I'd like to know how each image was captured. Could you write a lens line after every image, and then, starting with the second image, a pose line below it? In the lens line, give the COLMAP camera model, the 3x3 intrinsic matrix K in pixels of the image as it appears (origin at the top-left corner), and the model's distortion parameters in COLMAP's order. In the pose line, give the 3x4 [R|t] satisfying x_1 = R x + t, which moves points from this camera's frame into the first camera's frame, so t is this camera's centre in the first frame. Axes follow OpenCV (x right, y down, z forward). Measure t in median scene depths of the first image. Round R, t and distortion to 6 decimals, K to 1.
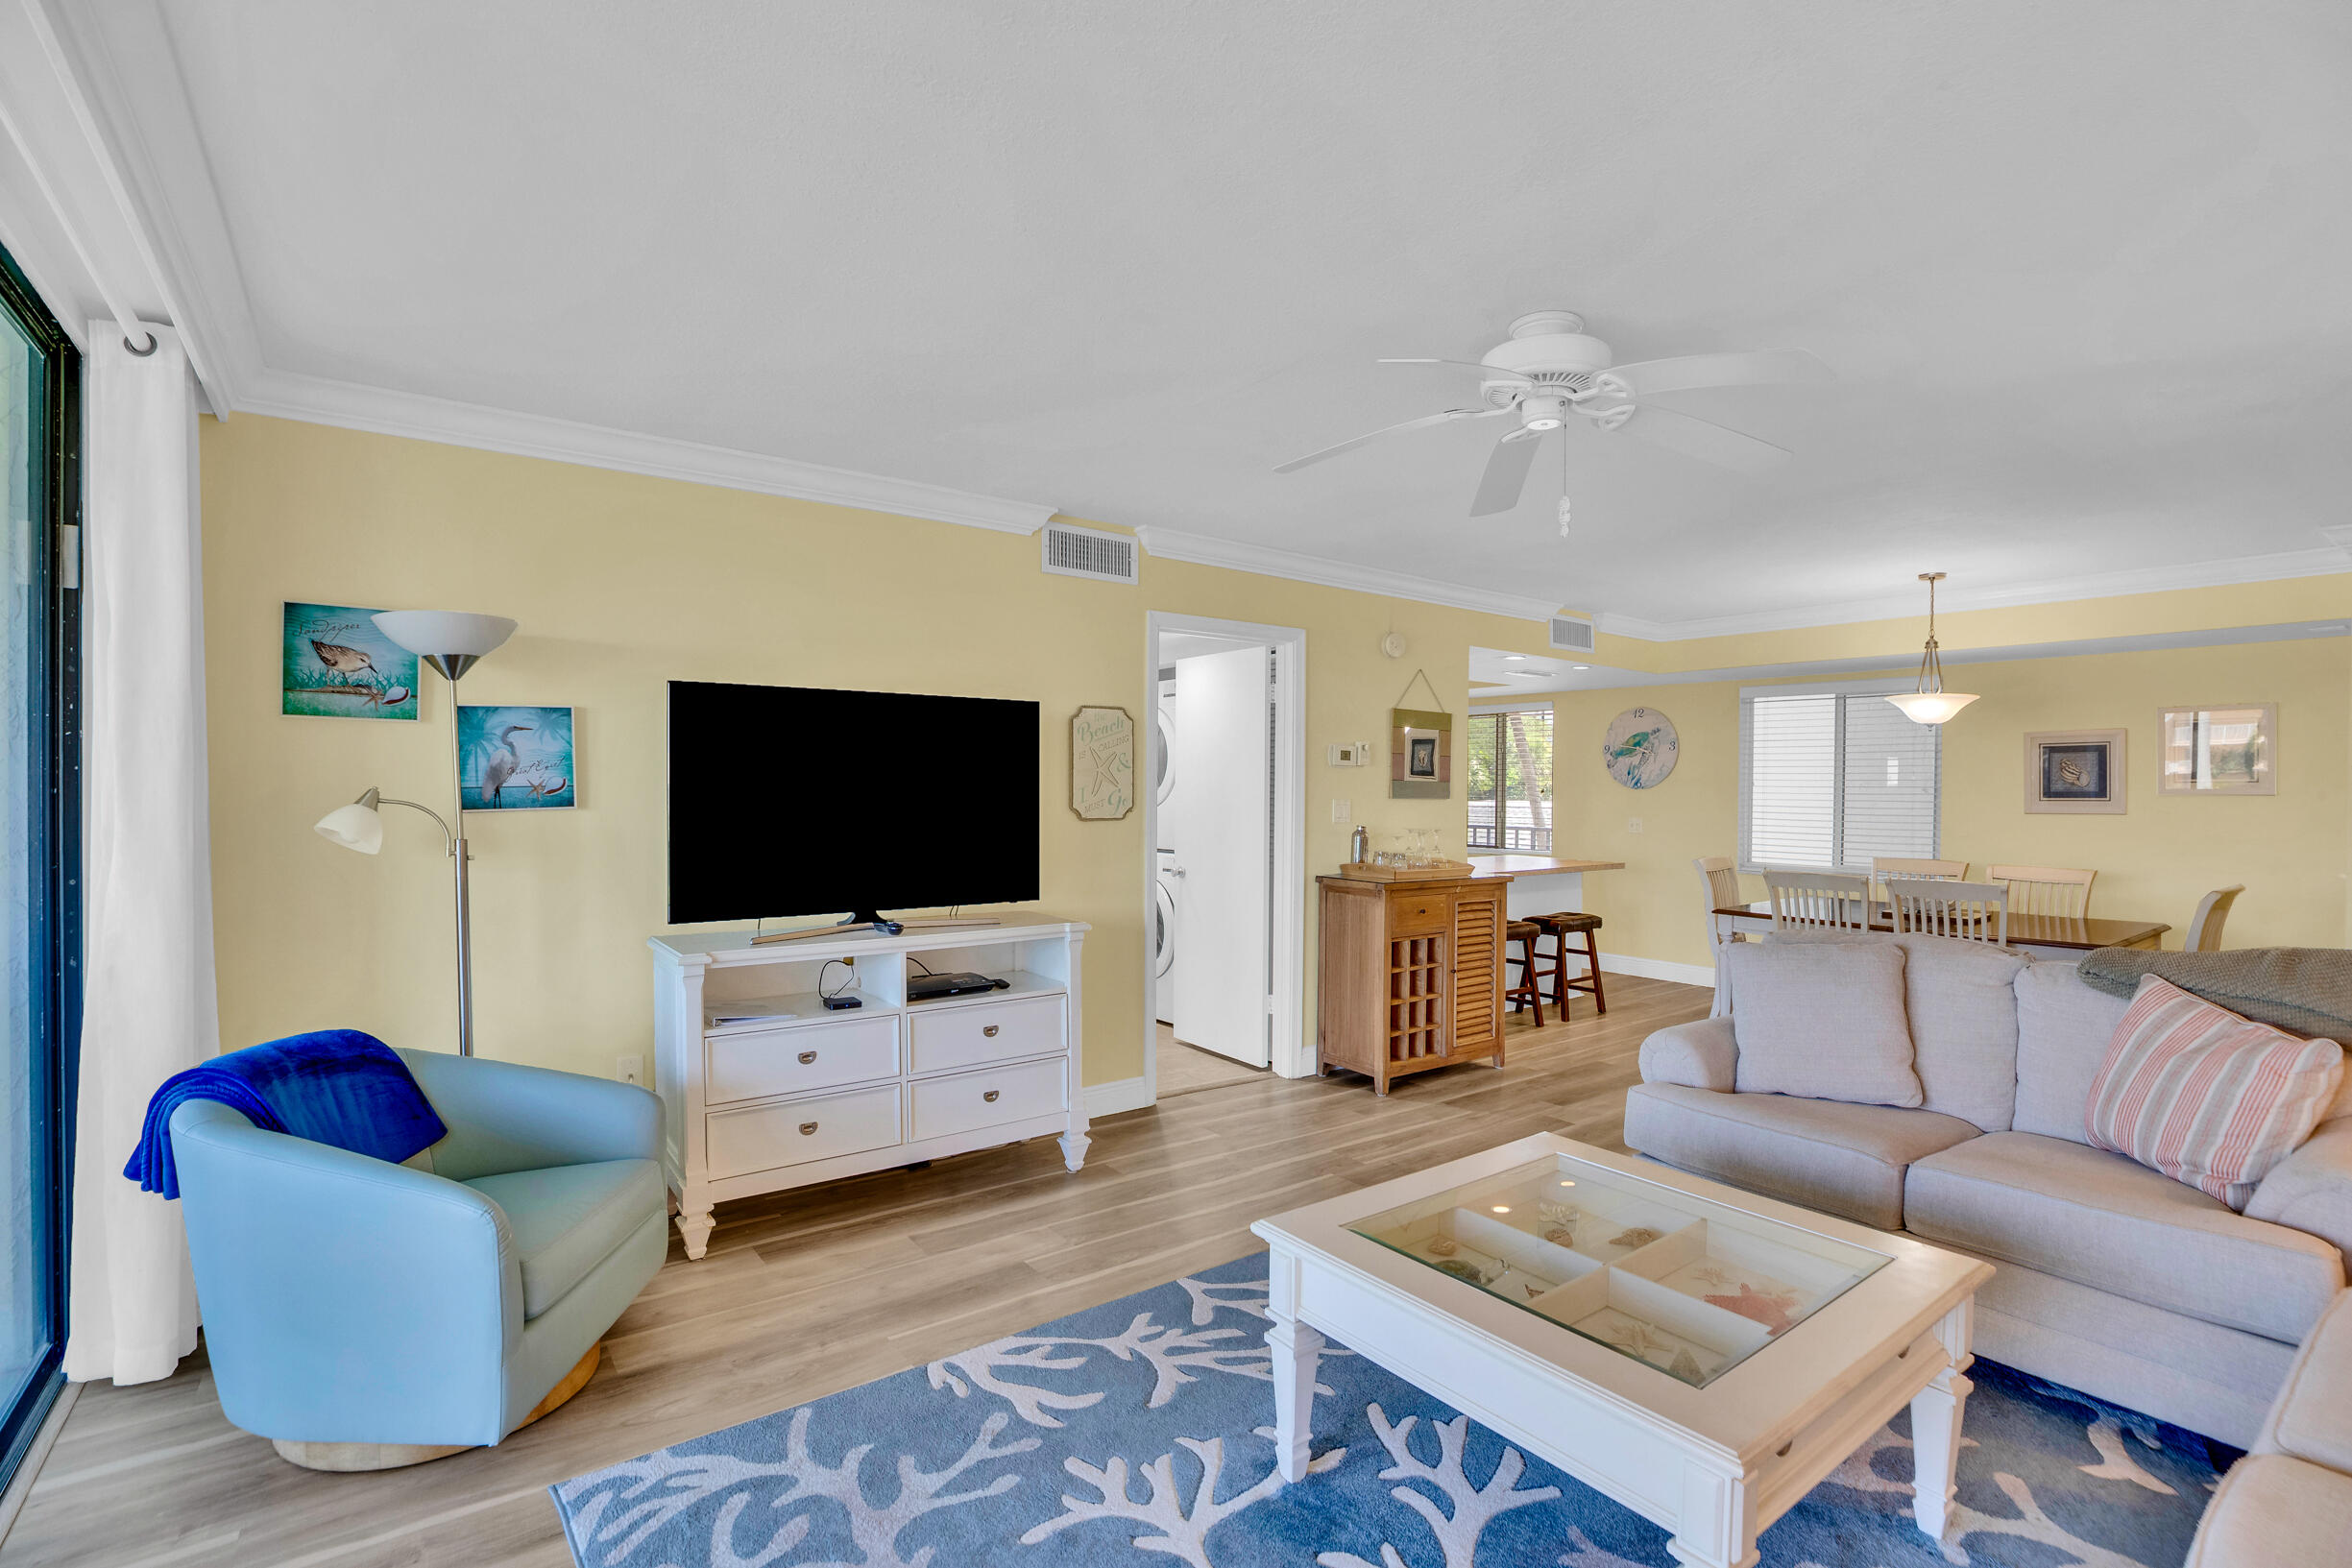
lens RADIAL K [[1077.8, 0, 1198.4], [0, 1077.8, 800.2], [0, 0, 1]] dist [-0.039546, 0.010270]
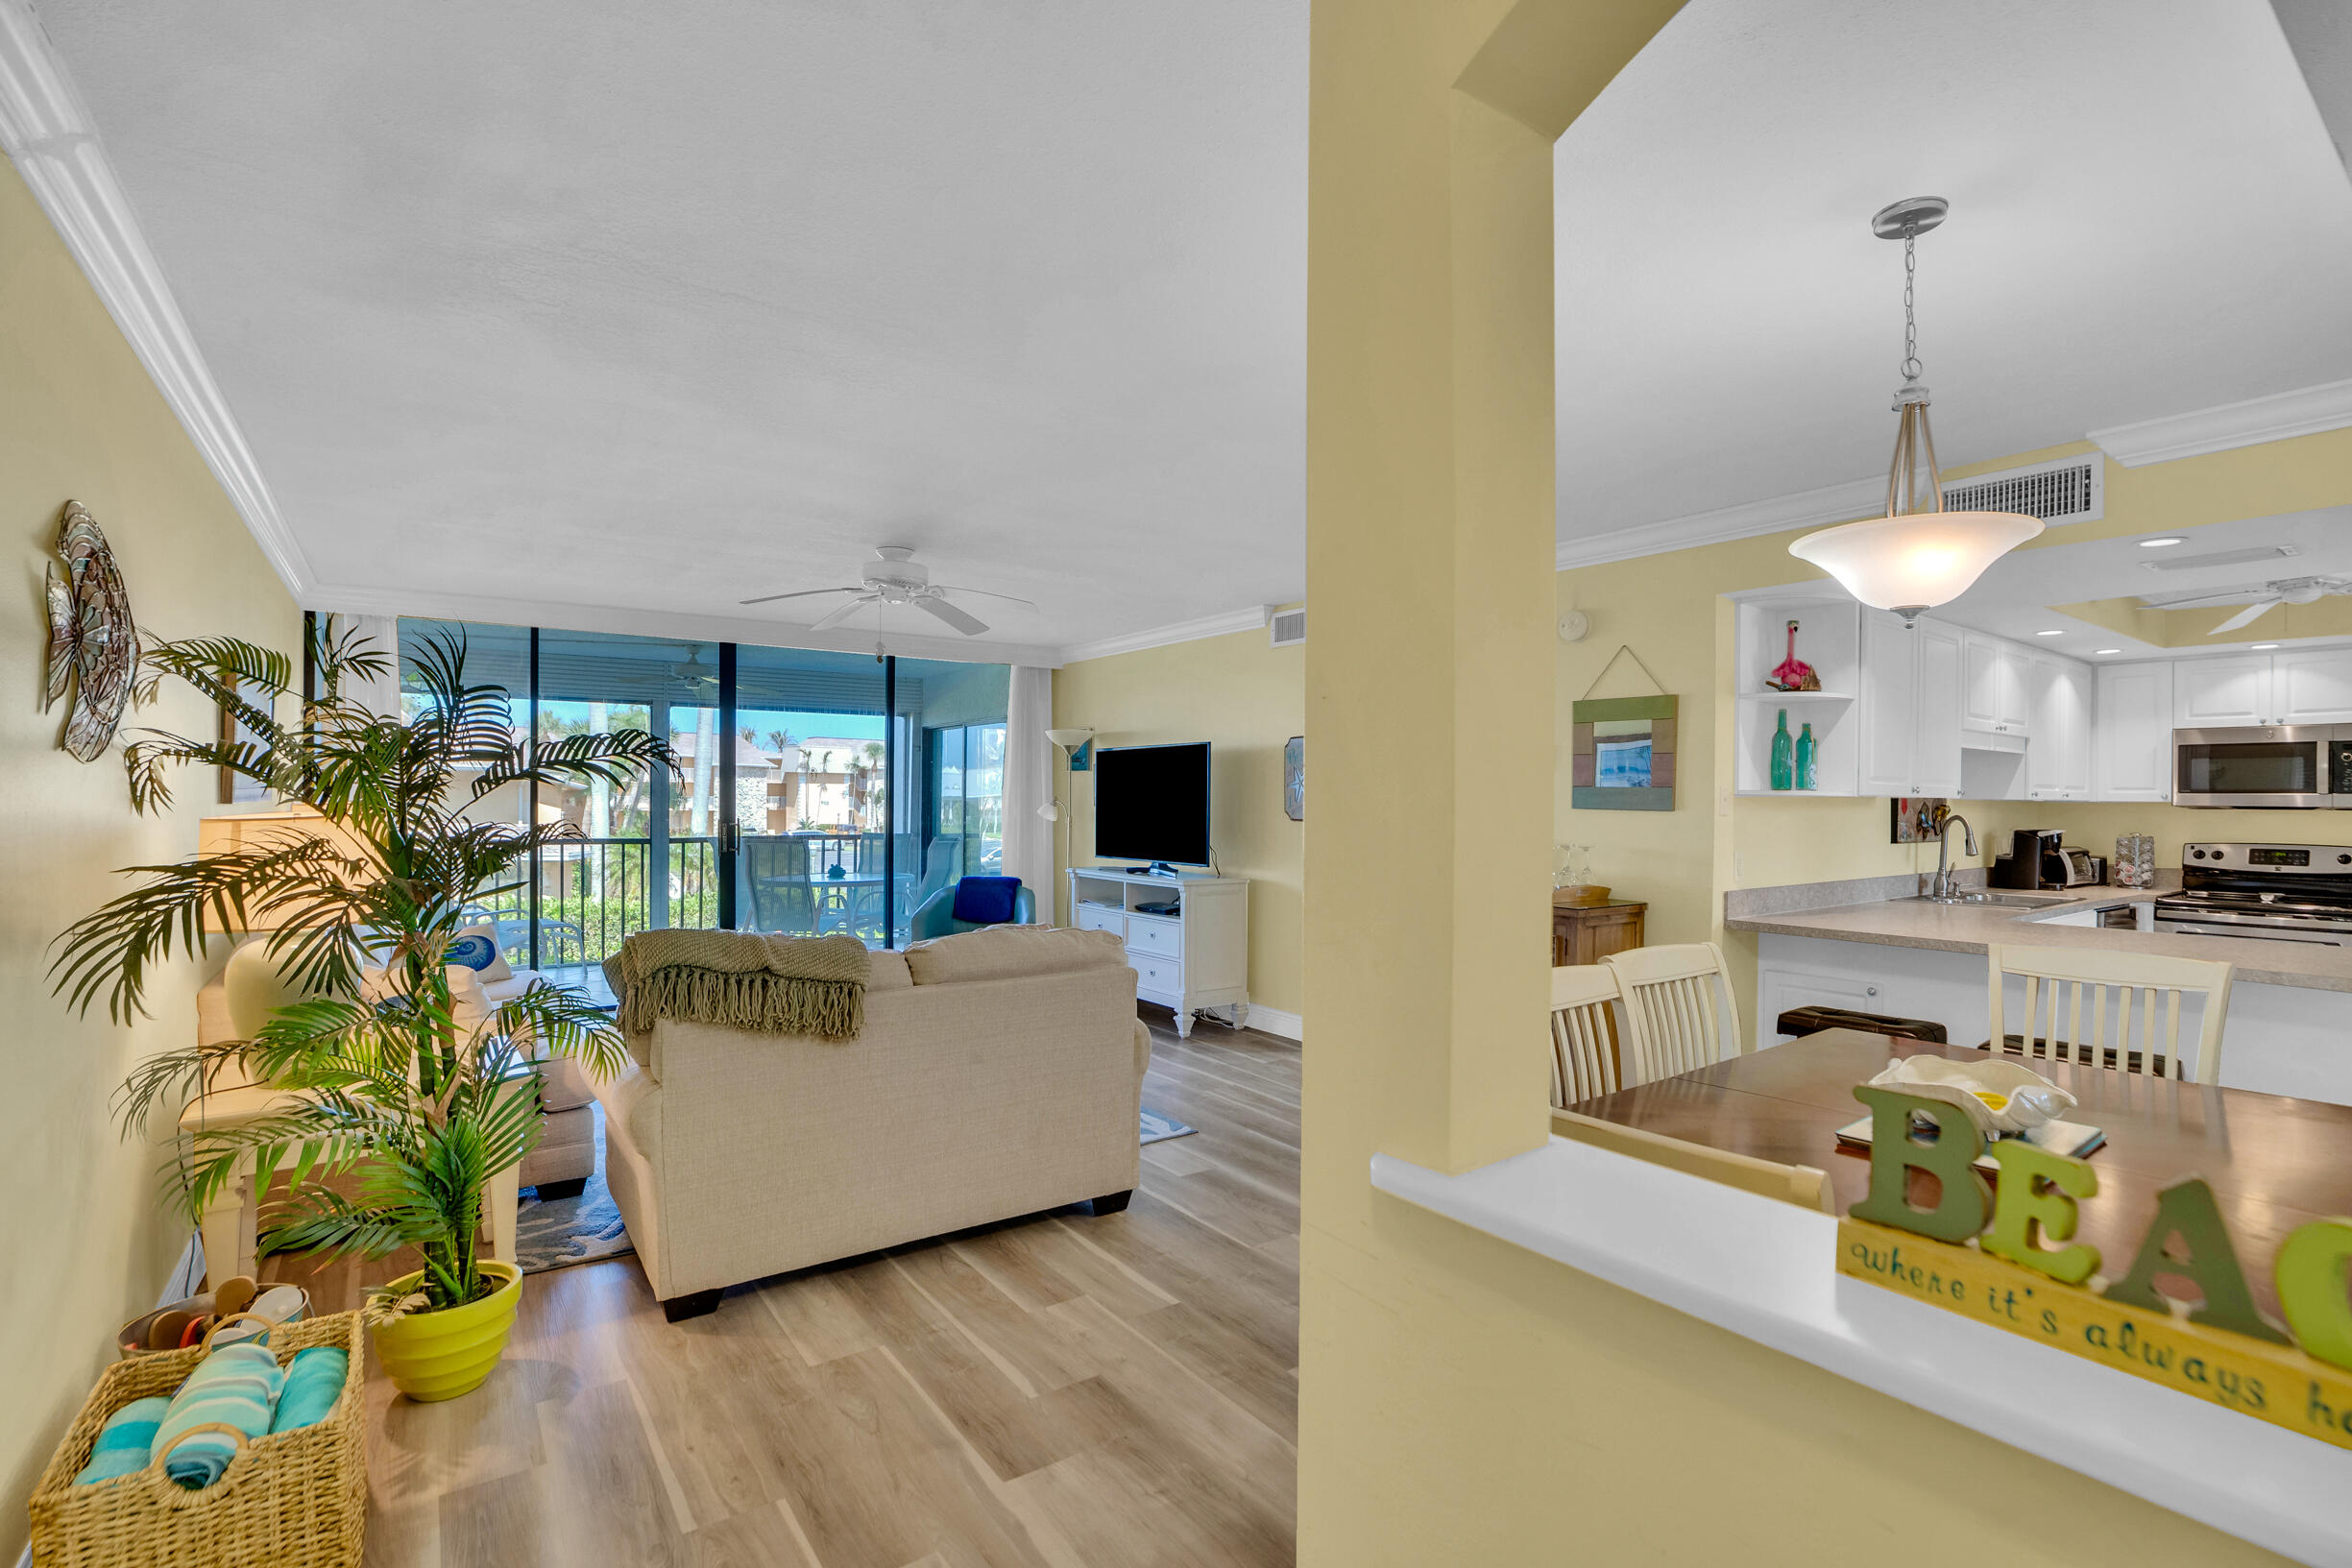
lens RADIAL K [[1077.8, 0, 1188.8], [0, 1077.8, 801.1], [0, 0, 1]] dist [-0.039546, 0.010270]
pose [[-0.024647, -0.006522, -0.999675, 2.044631], [-0.021654, 0.999748, -0.005988, 0.008997], [0.999462, 0.021499, -0.024782, 1.442257]]
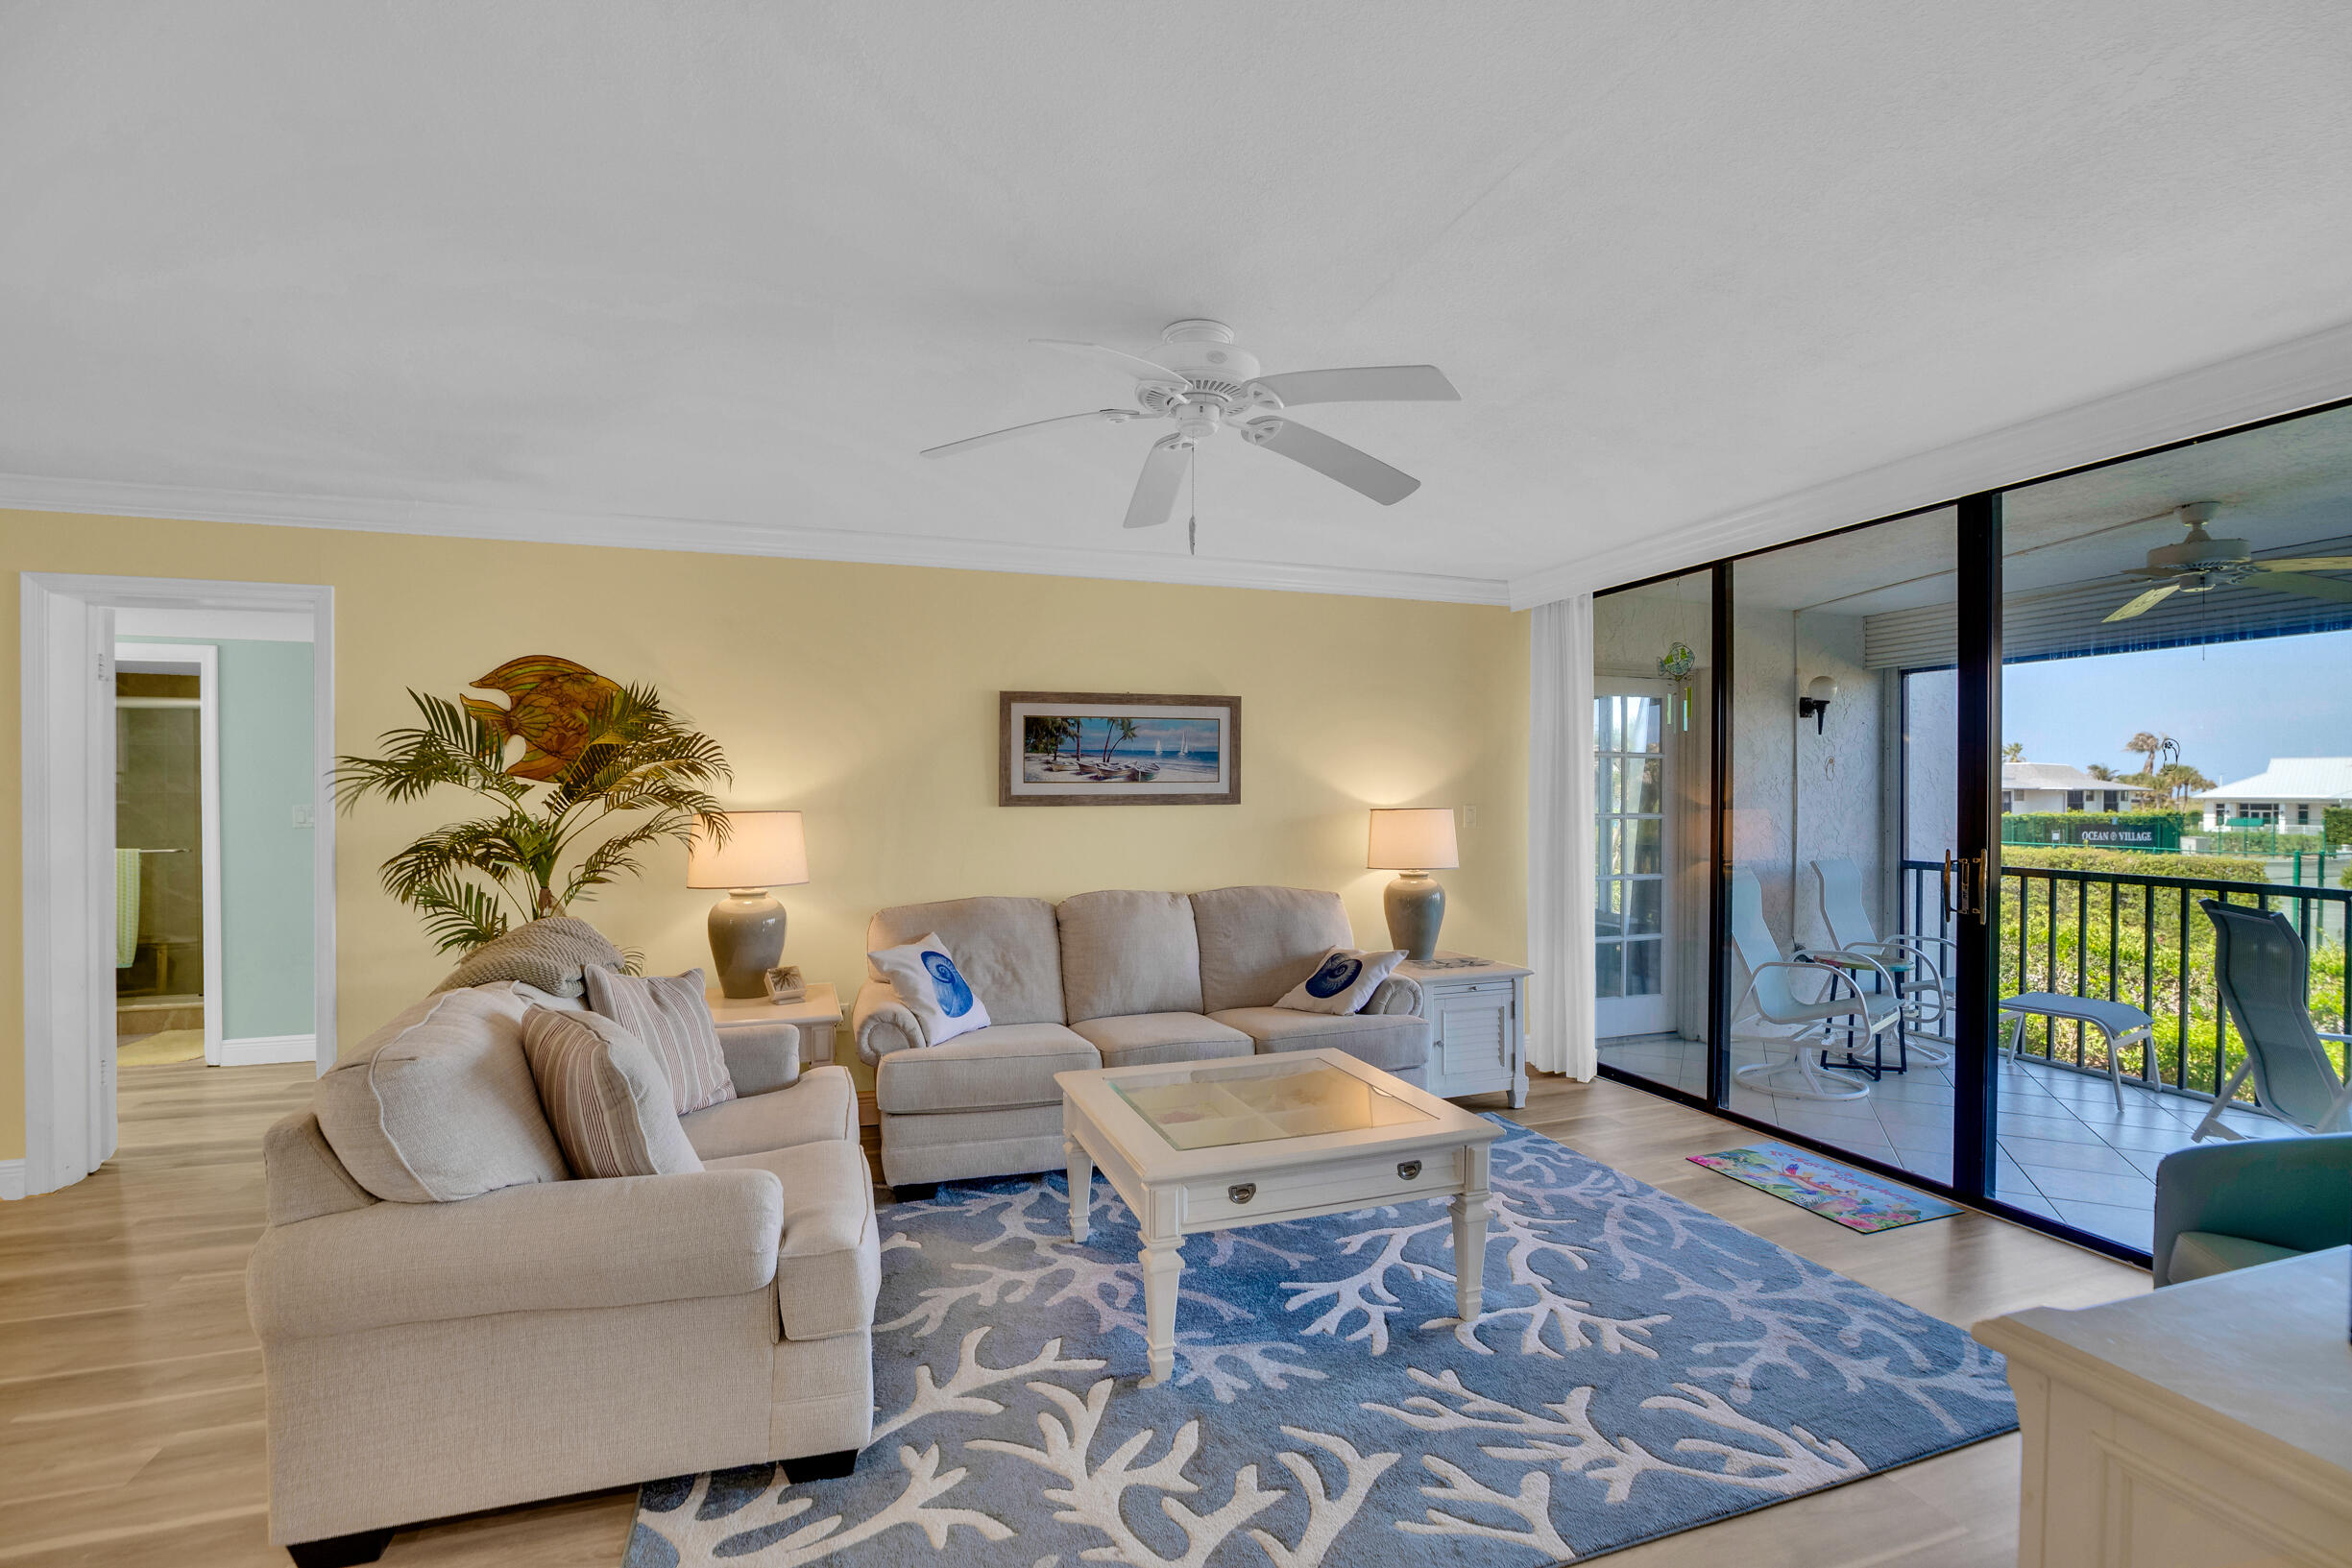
lens RADIAL K [[1077.8, 0, 1202.8], [0, 1077.8, 805.6], [0, 0, 1]] dist [-0.039546, 0.010270]
pose [[-0.951741, -0.011769, 0.306677, 0.003789], [-0.003101, 0.999582, 0.028738, -0.026724], [-0.306888, 0.026400, -0.951380, 1.797775]]
